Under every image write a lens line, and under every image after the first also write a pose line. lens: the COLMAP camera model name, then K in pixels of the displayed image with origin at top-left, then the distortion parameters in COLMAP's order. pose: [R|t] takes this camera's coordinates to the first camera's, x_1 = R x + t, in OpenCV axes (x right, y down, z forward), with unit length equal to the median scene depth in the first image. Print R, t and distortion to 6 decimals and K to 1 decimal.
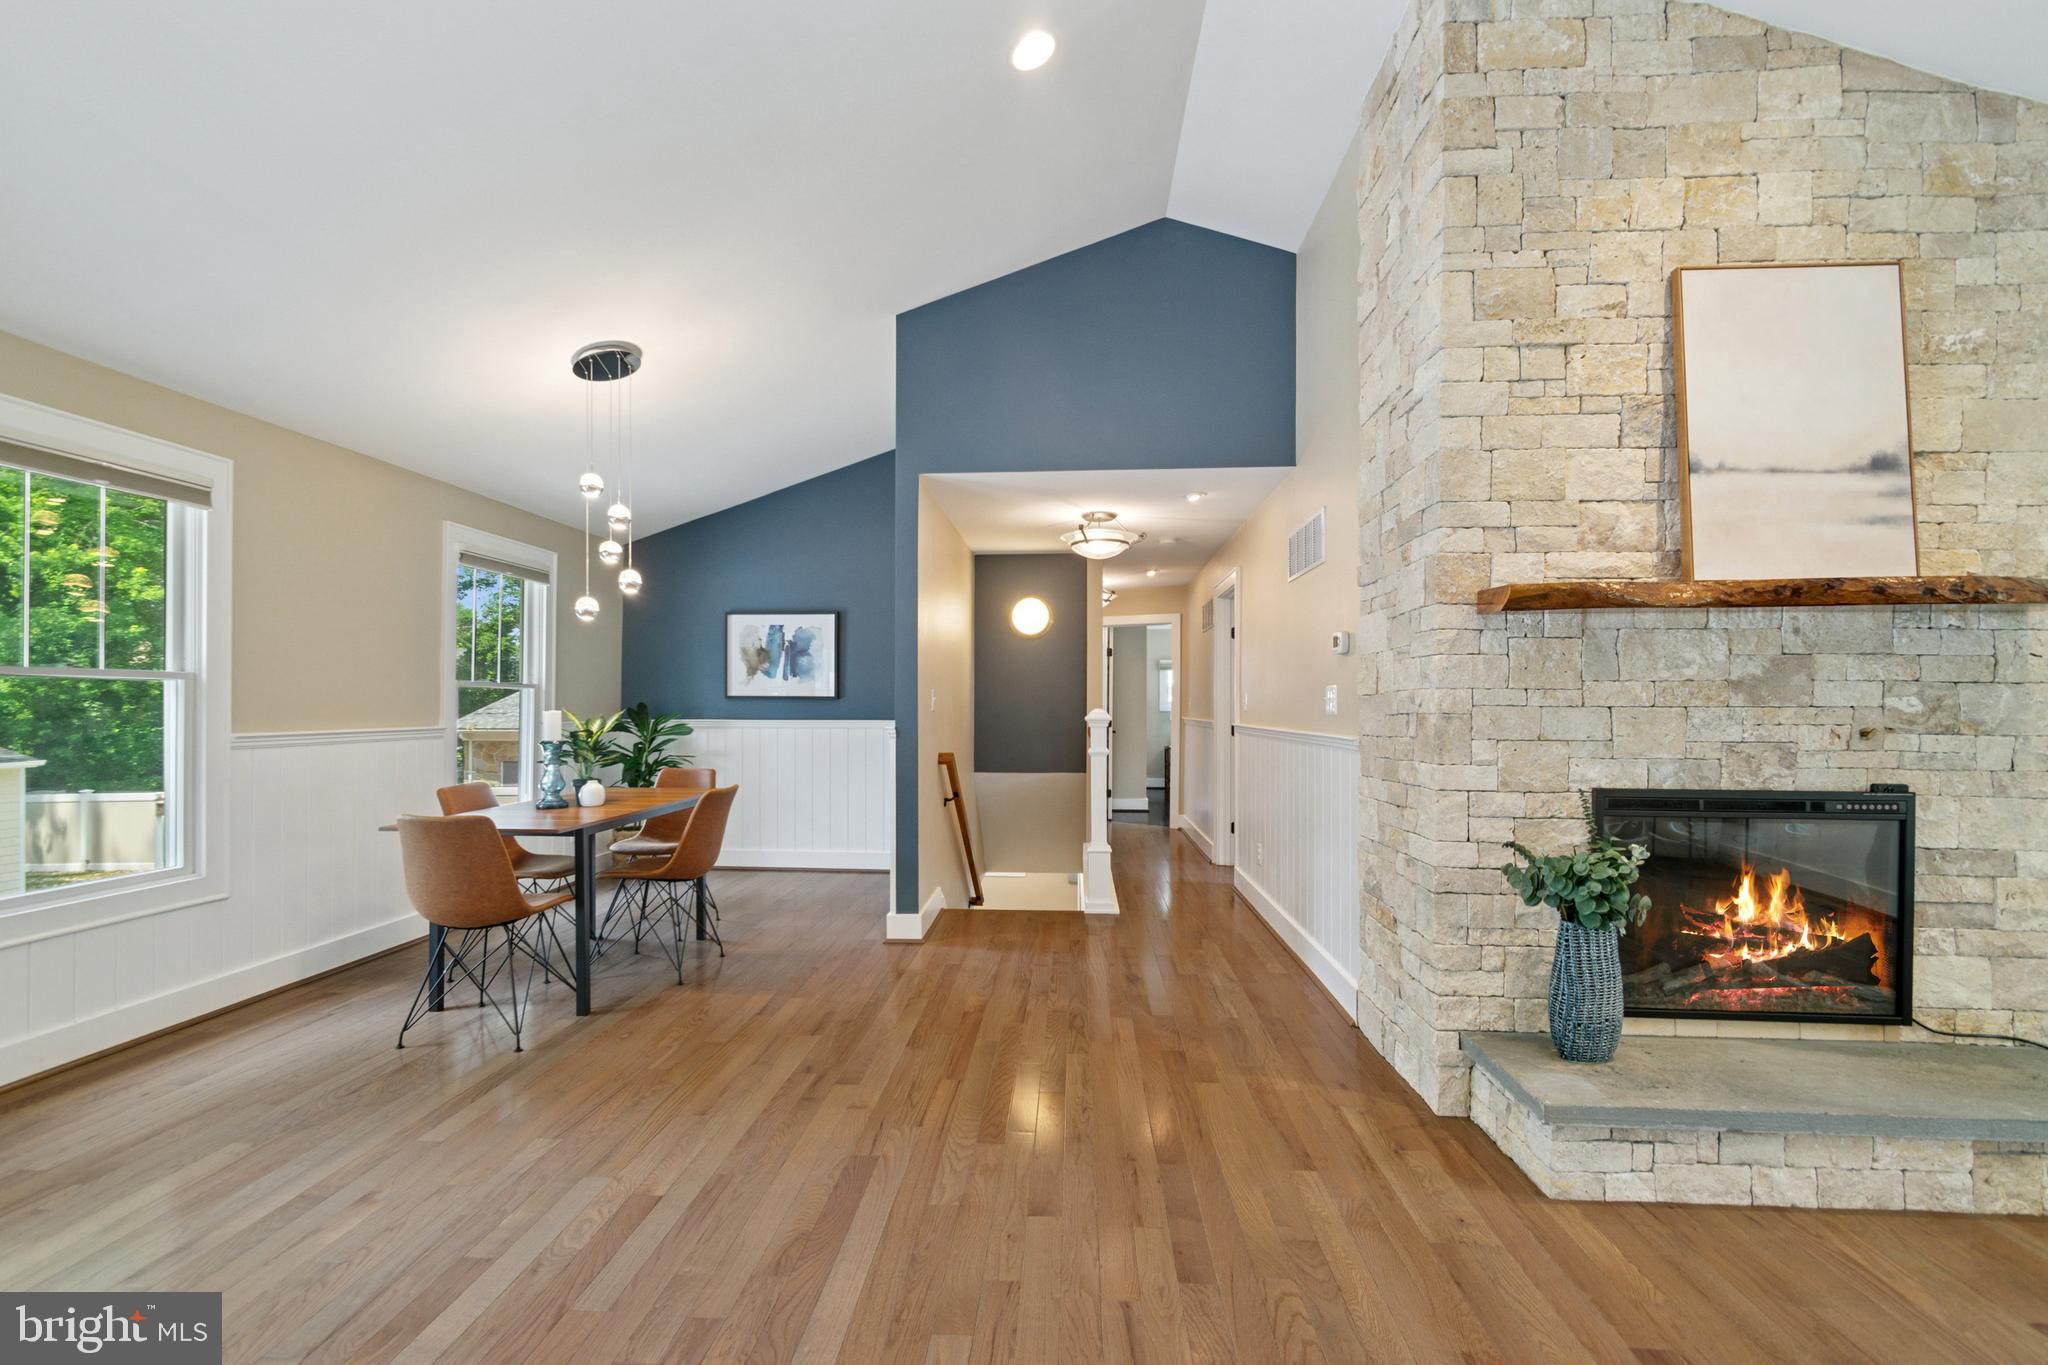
lens RADIAL K [[897.2, 0, 1013.8], [0, 897.2, 703.0], [0, 0, 1]] dist [0.001715, -0.002841]
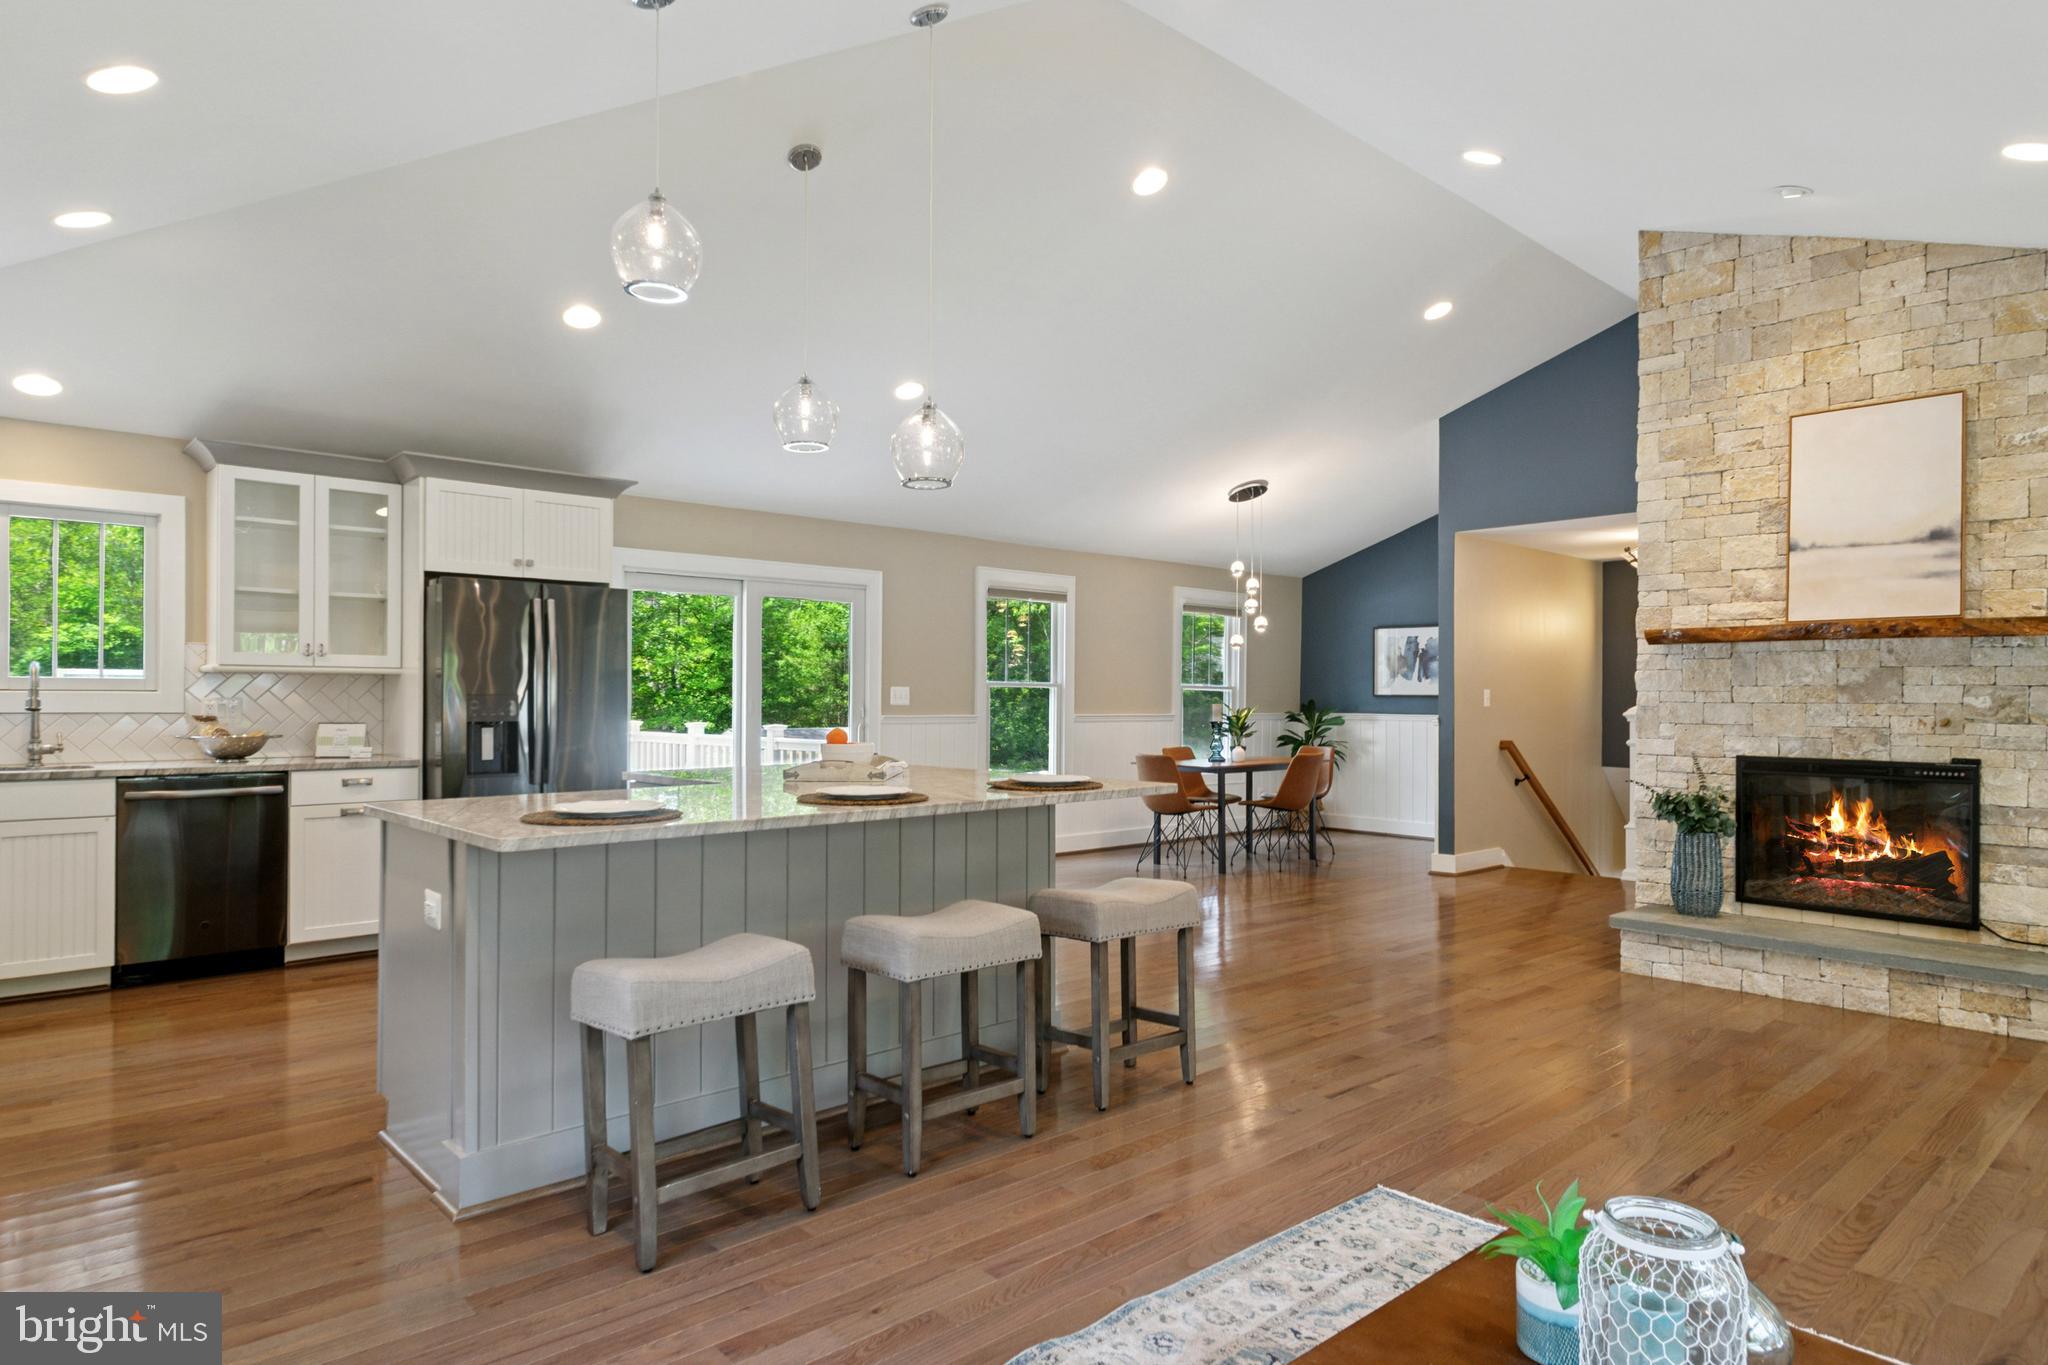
lens RADIAL K [[1195.5, 0, 1025.8], [0, 1195.5, 696.0], [0, 0, 1]] dist [0.001277, 0.000622]
pose [[0.727842, 0.000429, -0.685745, 1.166962], [-0.003942, 0.999986, -0.003558, 0.004700], [0.685733, 0.005292, 0.727834, -1.349610]]
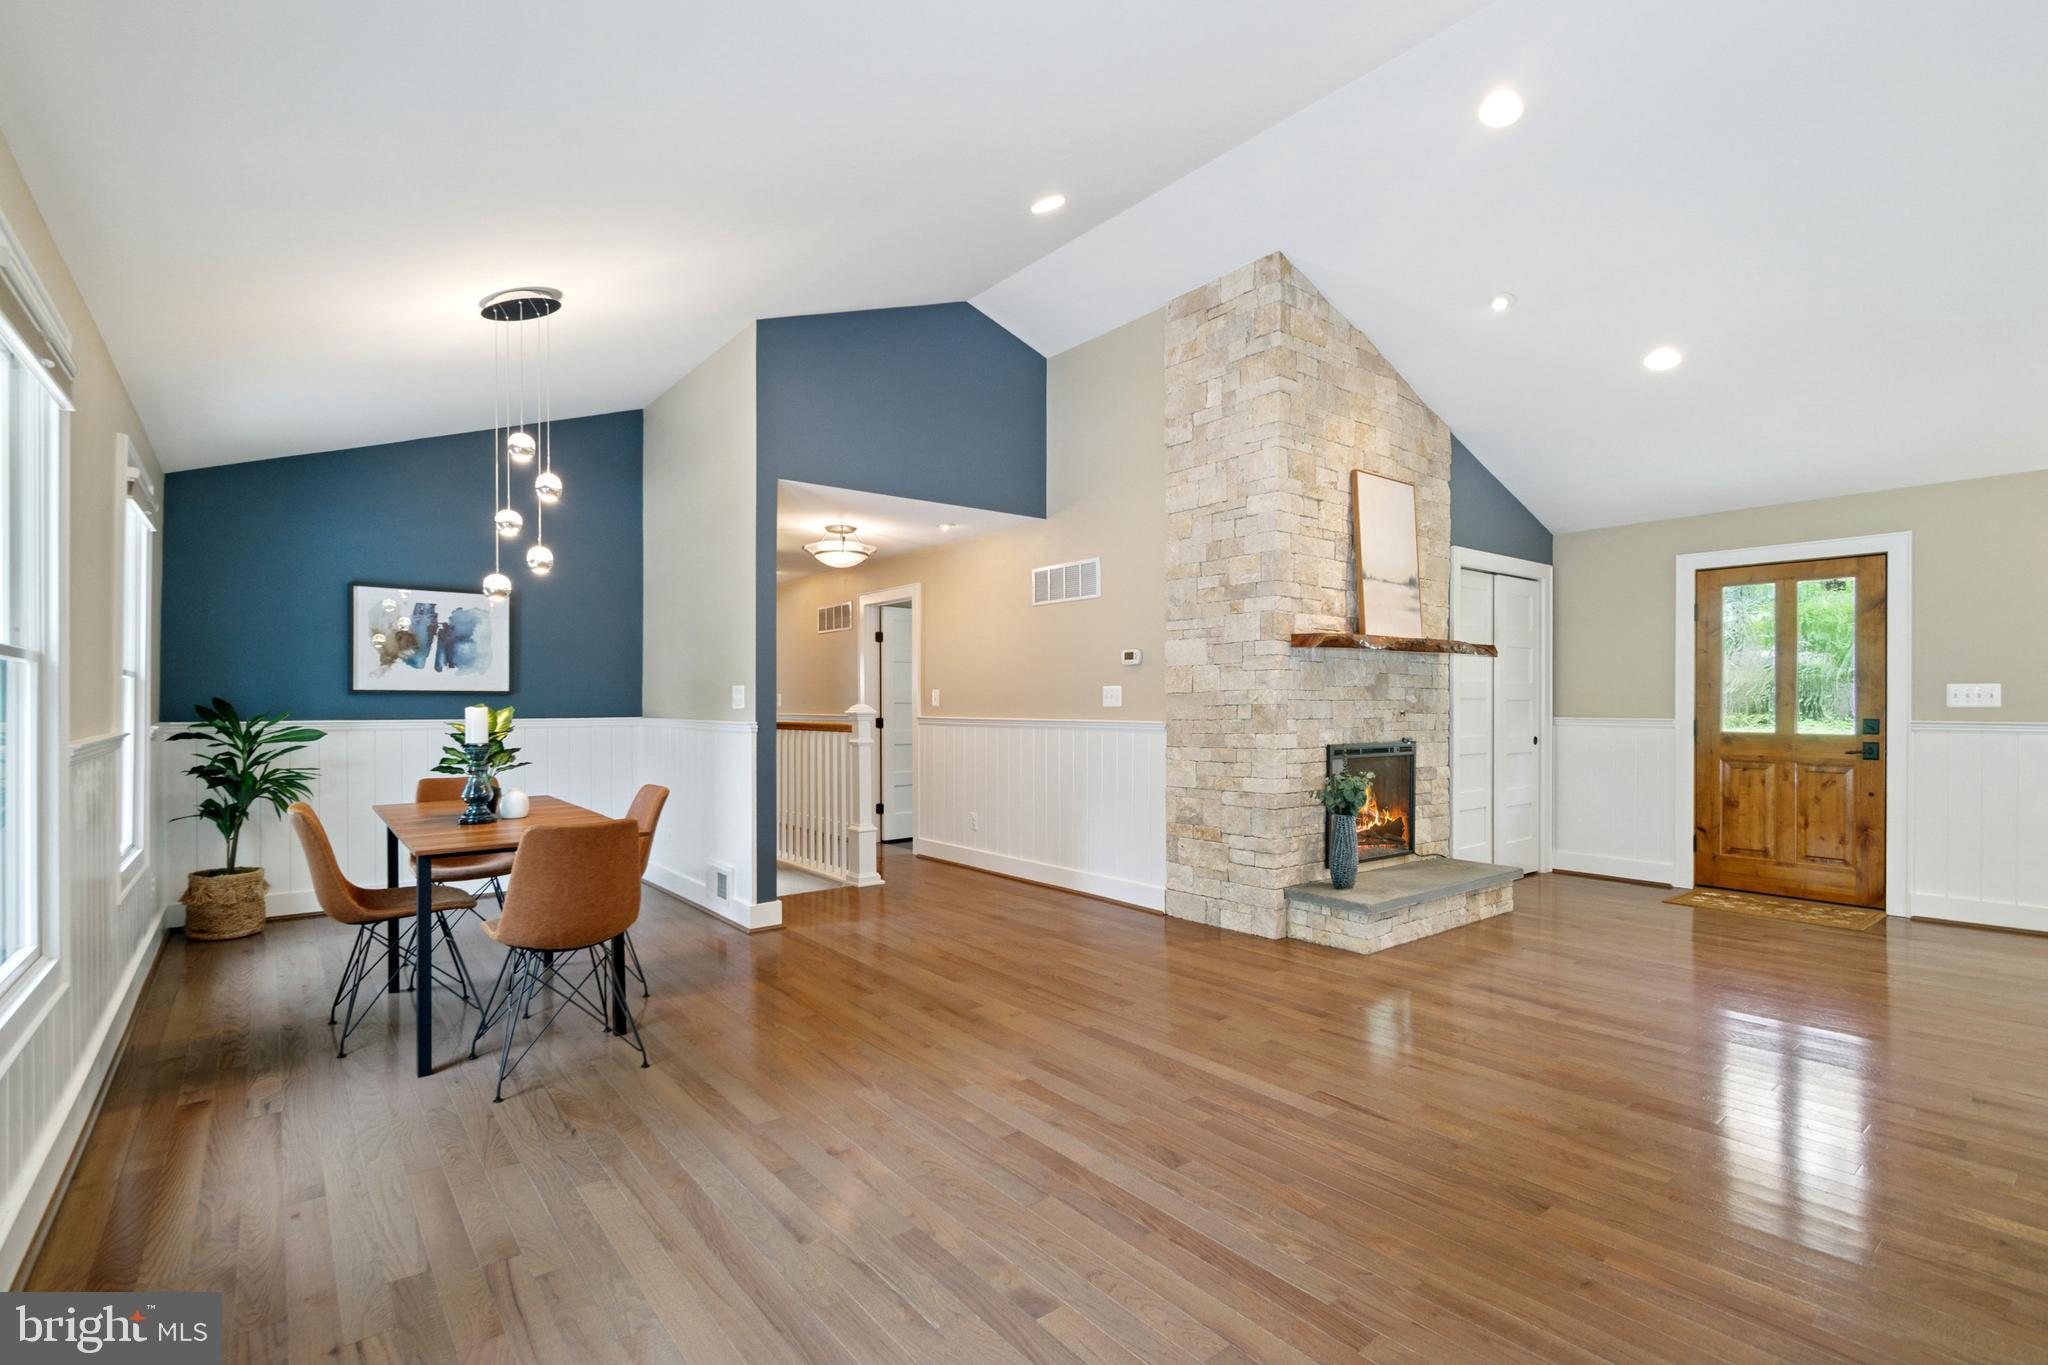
lens RADIAL K [[945.3, 0, 1016.4], [0, 945.3, 702.7], [0, 0, 1]] dist [-0.000627, -0.001329]
pose [[0.739447, -0.003269, 0.673207, -1.119760], [0.000620, 0.999991, 0.004175, 0.000625], [-0.673215, -0.002669, 0.739442, 0.002265]]
